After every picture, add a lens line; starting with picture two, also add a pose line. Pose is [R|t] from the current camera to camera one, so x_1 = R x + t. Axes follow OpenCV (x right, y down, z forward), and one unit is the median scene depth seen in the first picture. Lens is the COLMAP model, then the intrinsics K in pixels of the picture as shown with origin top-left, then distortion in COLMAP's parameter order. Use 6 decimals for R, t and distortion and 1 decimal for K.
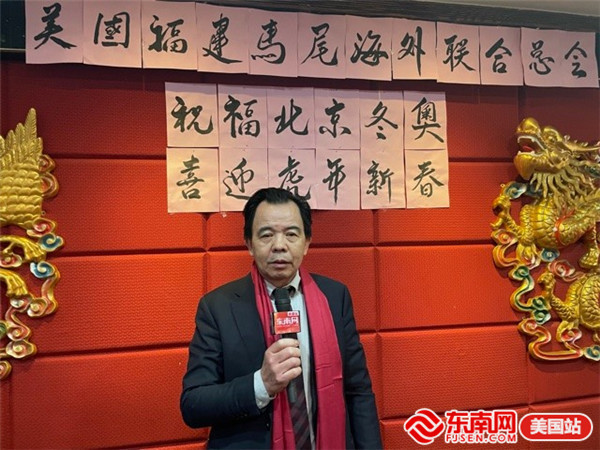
lens RADIAL K [[457.9, 0, 303.9], [0, 457.9, 223.3], [0, 0, 1]] dist [0.074878, -0.106532]
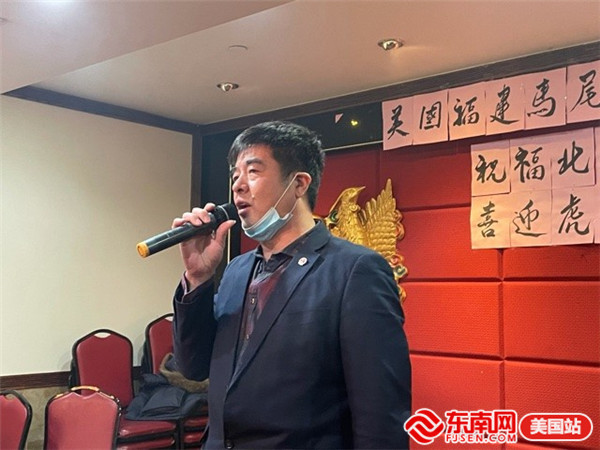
lens RADIAL K [[754.4, 0, 299.0], [0, 754.4, 223.5], [0, 0, 1]] dist [0.026189, 0.000000]
pose [[0.602665, -0.043506, -0.796807, 1.011300], [-0.004009, 0.998335, -0.057542, 0.026939], [0.797984, 0.037874, 0.601487, -0.581891]]
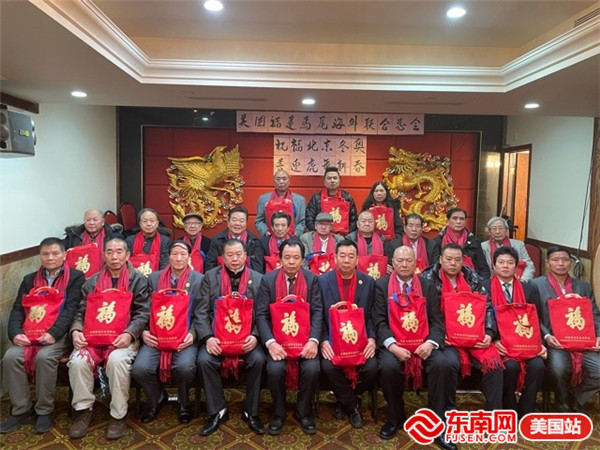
lens RADIAL K [[457.9, 0, 300.7], [0, 457.9, 221.2], [0, 0, 1]] dist [0.074878, -0.106532]
pose [[0.988318, 0.046729, -0.145067, 0.372958], [-0.032730, 0.994704, 0.097429, -0.020145], [0.148851, -0.091543, 0.984613, -2.146669]]
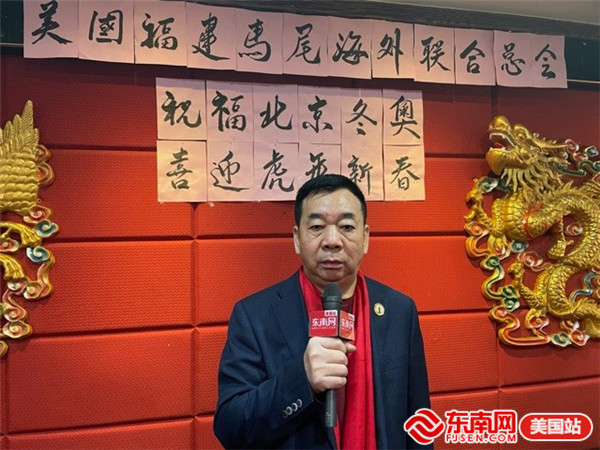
lens RADIAL K [[457.9, 0, 294.5], [0, 457.9, 227.0], [0, 0, 1]] dist [0.074878, -0.106532]
pose [[0.999829, 0.006656, 0.017256, -0.001581], [-0.006712, 0.999972, 0.003191, 0.027820], [-0.017234, -0.003307, 0.999846, -0.054640]]
